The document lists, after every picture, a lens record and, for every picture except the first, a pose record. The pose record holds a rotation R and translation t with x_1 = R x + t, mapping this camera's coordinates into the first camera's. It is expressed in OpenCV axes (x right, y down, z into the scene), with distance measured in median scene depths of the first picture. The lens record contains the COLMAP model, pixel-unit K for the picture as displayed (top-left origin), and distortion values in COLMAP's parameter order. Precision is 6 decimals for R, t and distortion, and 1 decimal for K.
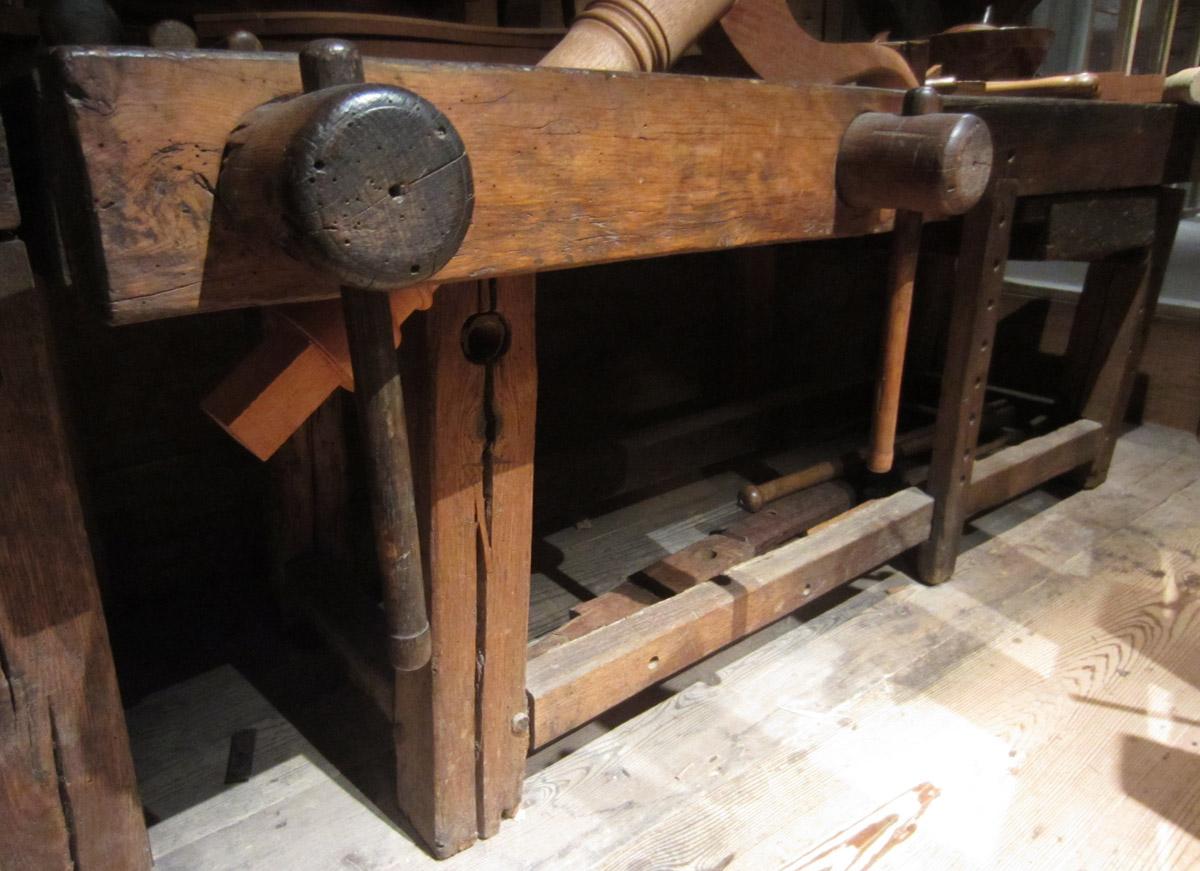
lens RADIAL K [[874.9, 0, 599.3], [0, 874.9, 434.1], [0, 0, 1]] dist [0.007241, 0.003099]
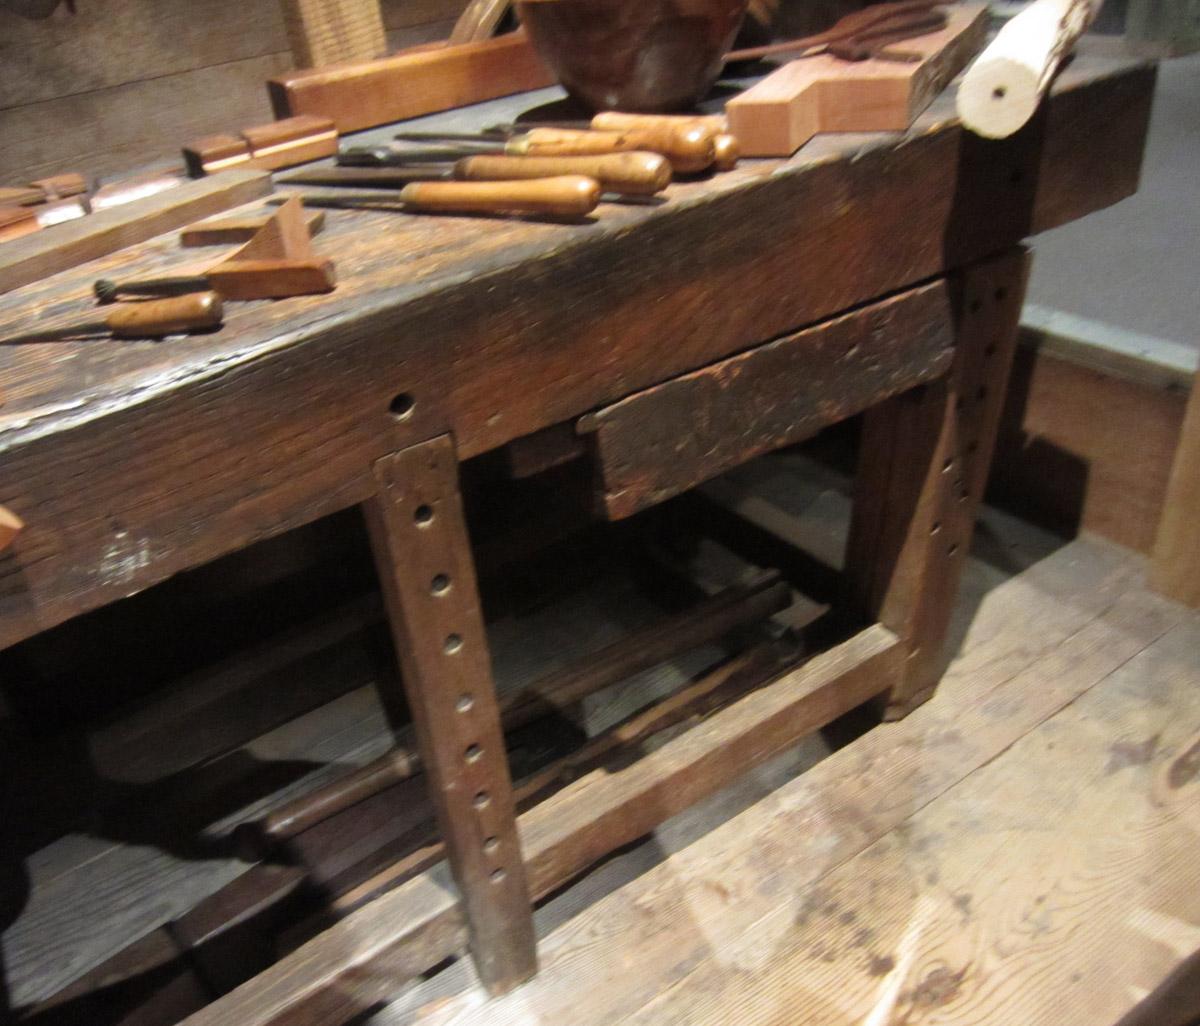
lens RADIAL K [[1011.9, 0, 600.5], [0, 1011.9, 513.7], [0, 0, 1]] dist [-0.003647, 0.000683]
pose [[0.989053, -0.037581, -0.142692, 0.500092], [0.071983, 0.967035, 0.244257, -0.295094], [0.128809, -0.251855, 0.959154, 0.345473]]
